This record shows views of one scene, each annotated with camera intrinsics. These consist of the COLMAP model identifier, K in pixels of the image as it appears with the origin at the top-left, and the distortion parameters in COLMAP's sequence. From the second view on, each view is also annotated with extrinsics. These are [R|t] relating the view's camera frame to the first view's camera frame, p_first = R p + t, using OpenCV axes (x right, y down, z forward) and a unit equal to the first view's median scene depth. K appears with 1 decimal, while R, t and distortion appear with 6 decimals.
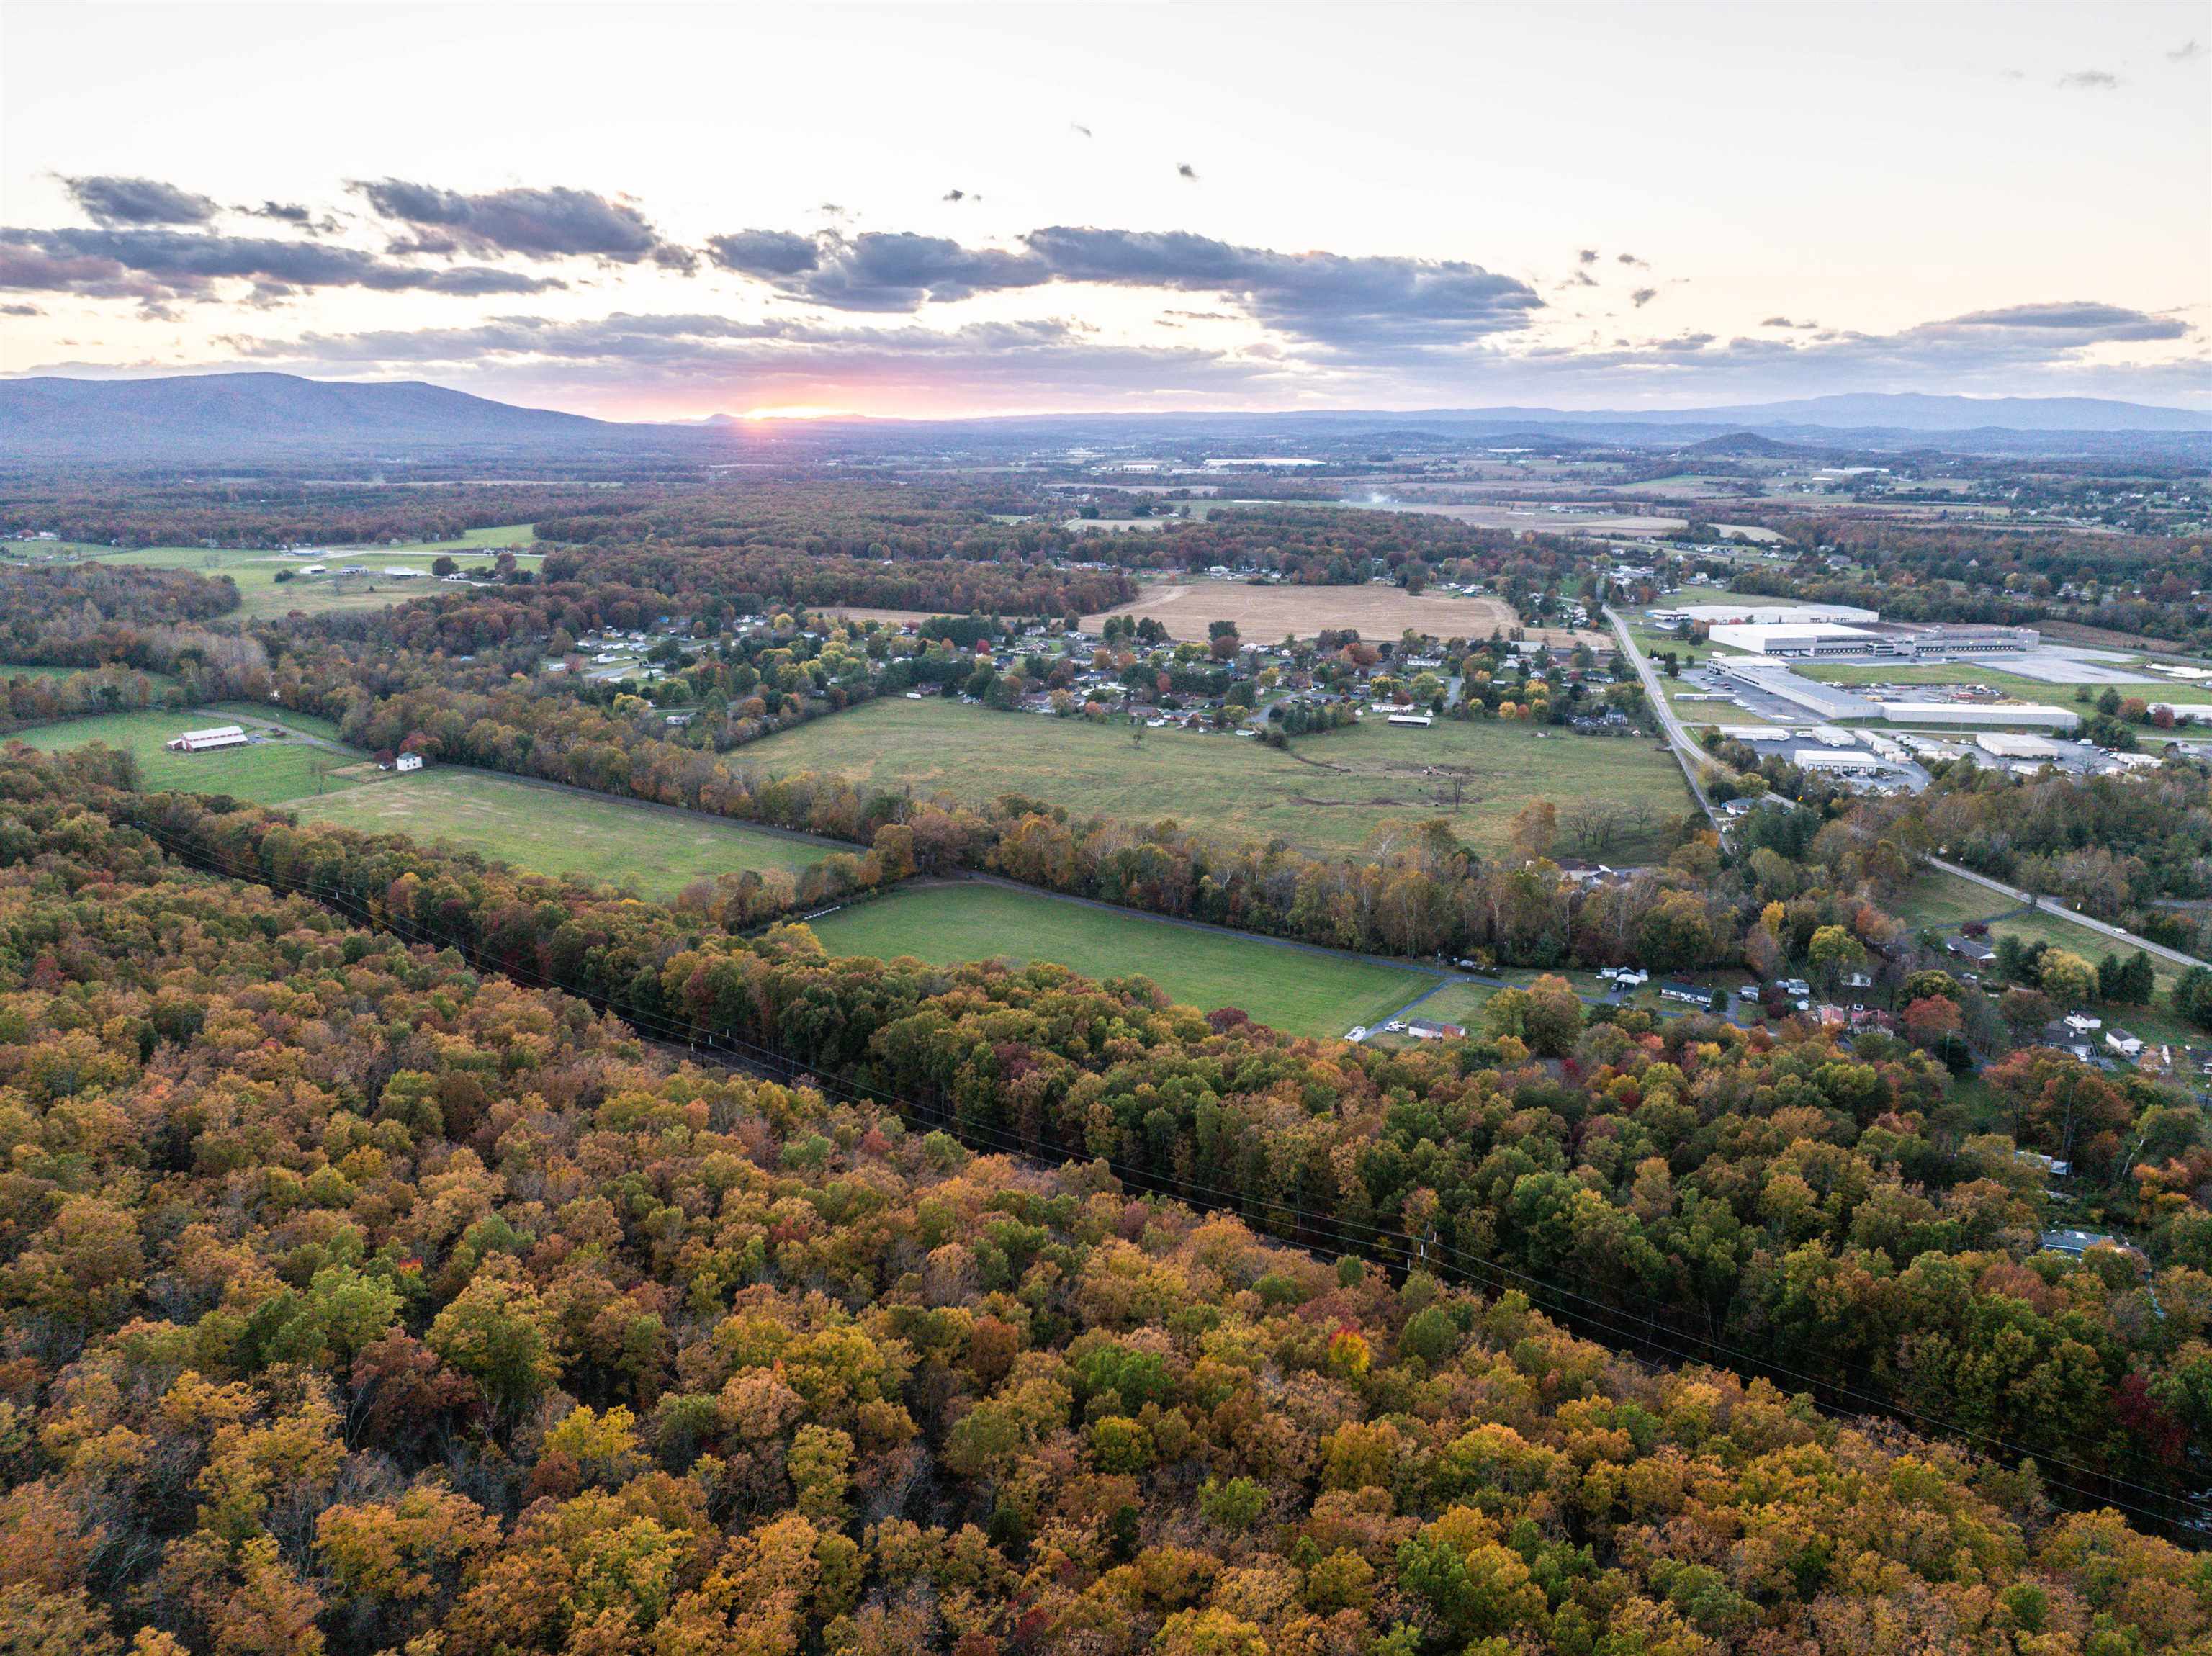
lens RADIAL K [[1519.9, 0, 1106.0], [0, 1519.9, 828.0], [0, 0, 1]] dist [-0.041544, -0.001244]
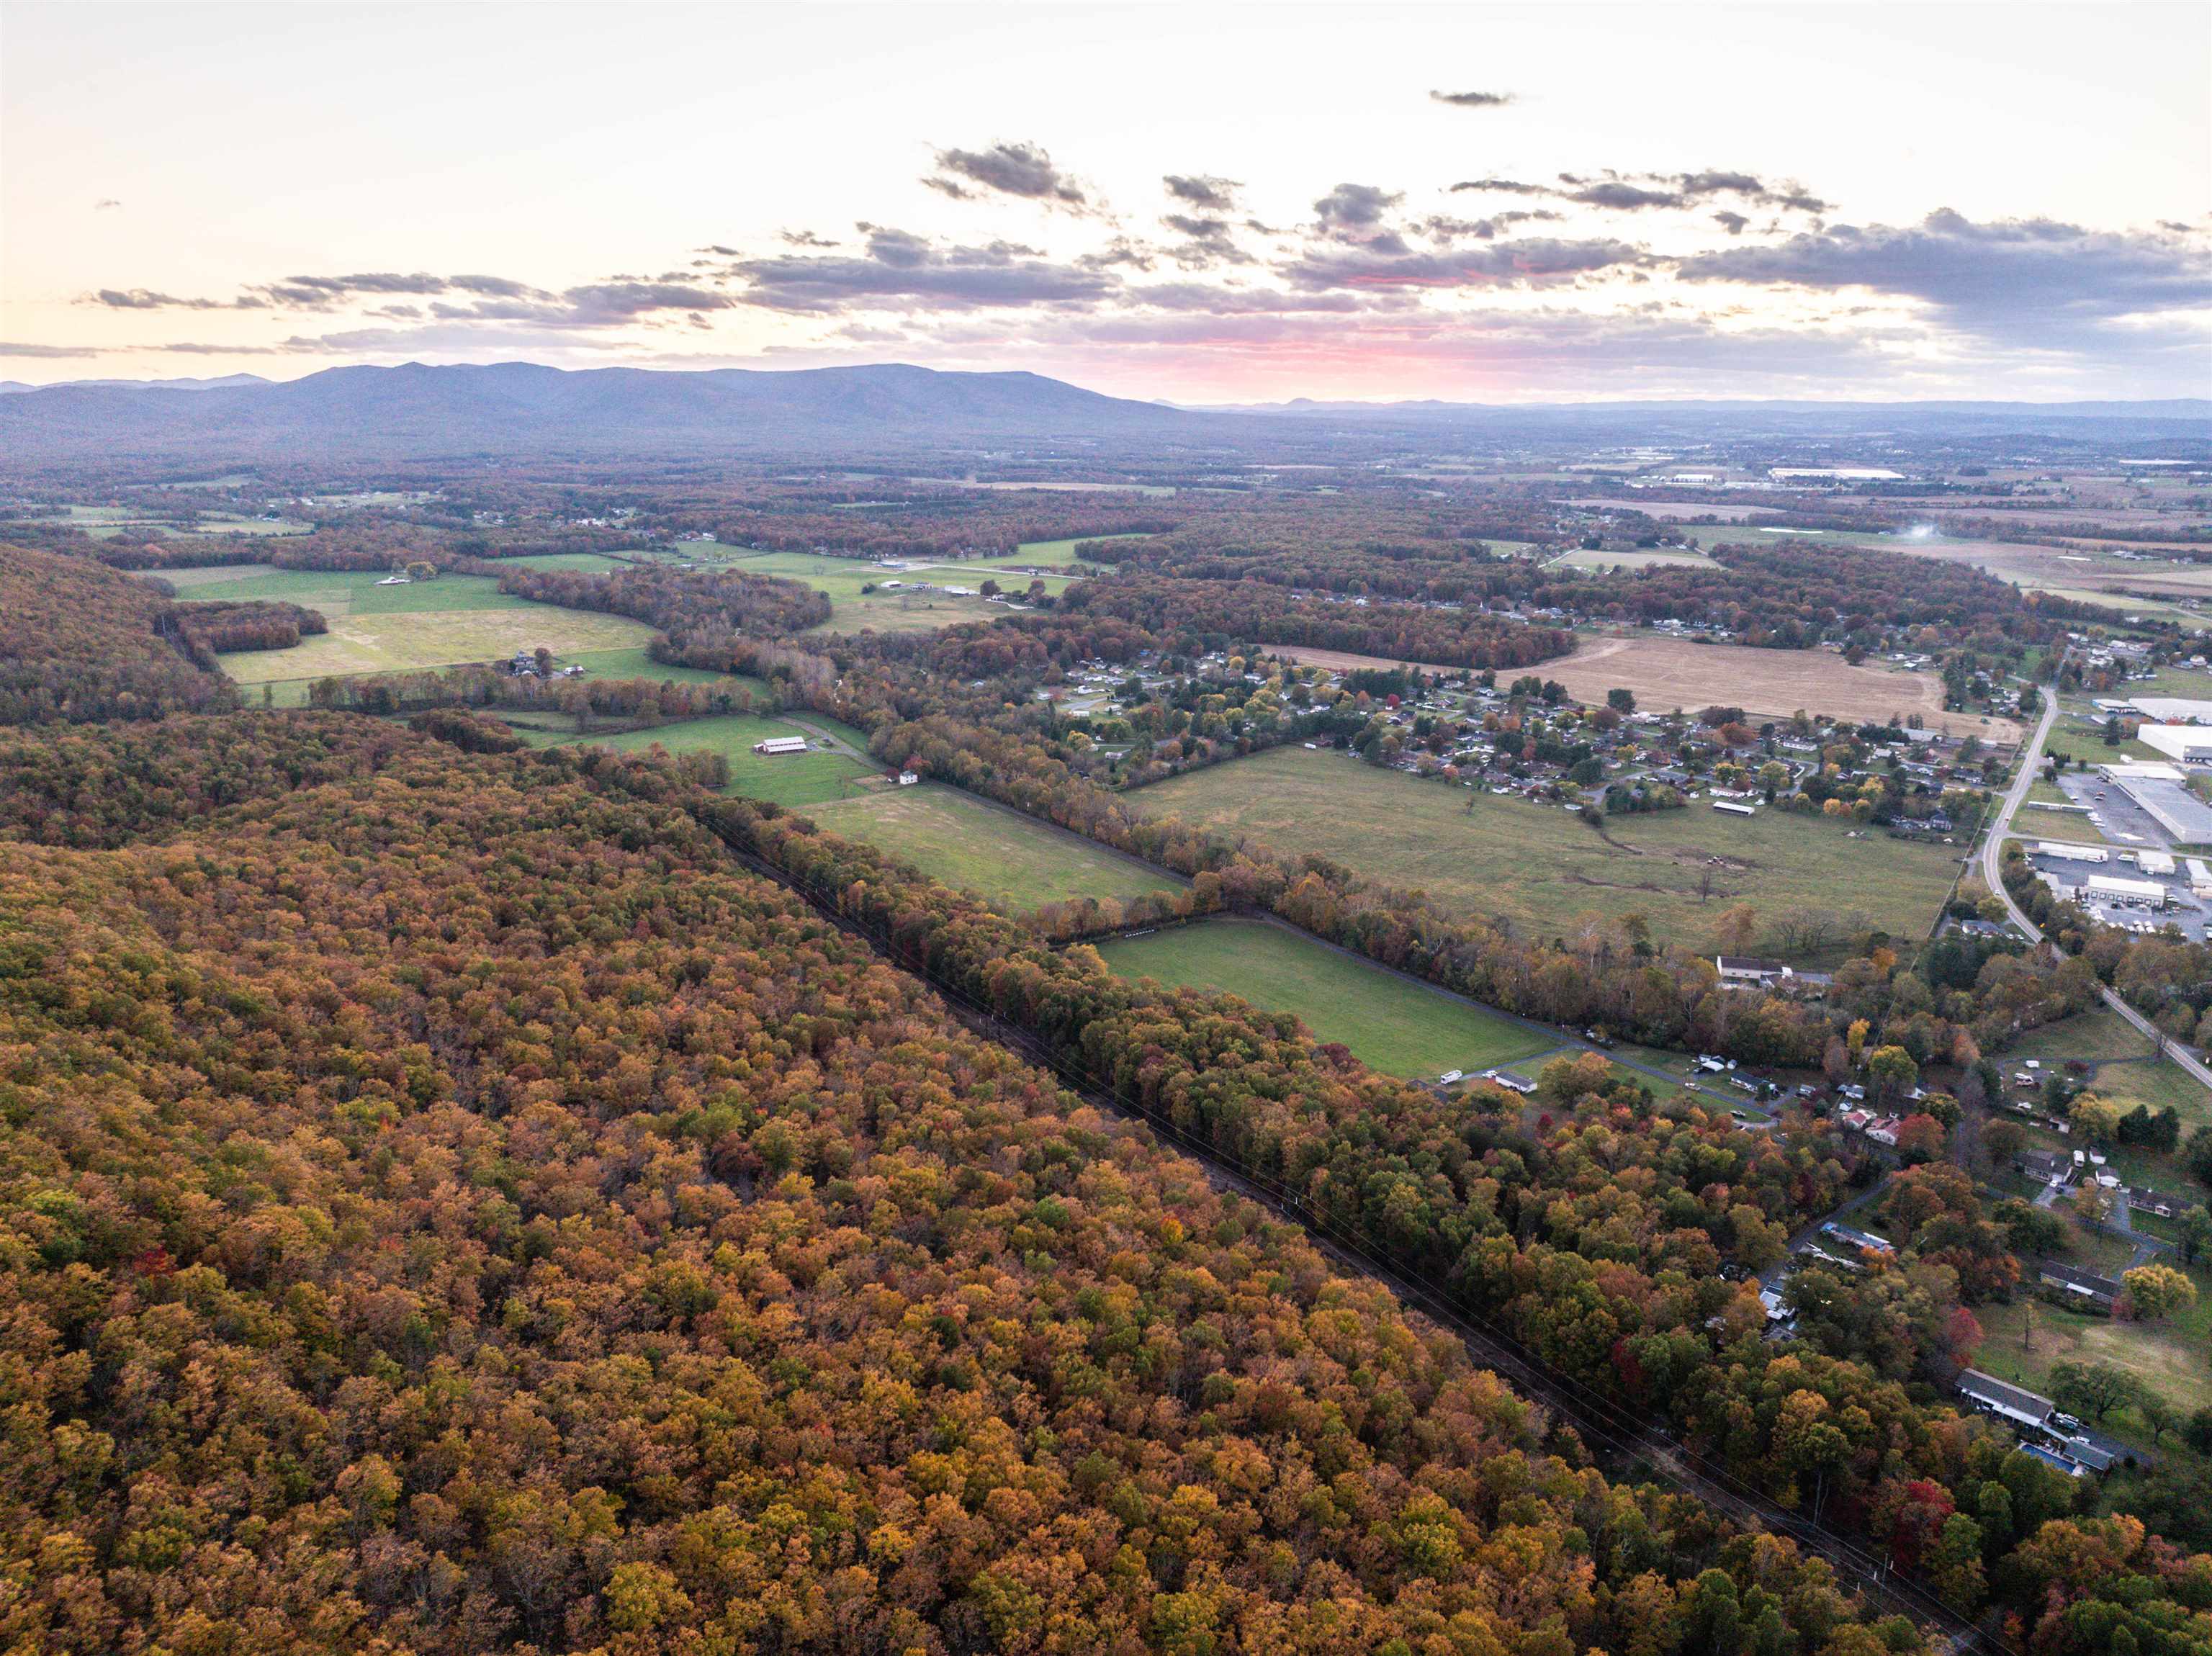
lens RADIAL K [[1519.9, 0, 1106.0], [0, 1519.9, 828.0], [0, 0, 1]] dist [-0.041544, -0.001244]
pose [[0.933782, 0.092244, -0.345749, 0.169199], [-0.088565, 0.995719, 0.026460, -0.049296], [0.346710, 0.005913, 0.937954, -0.202477]]
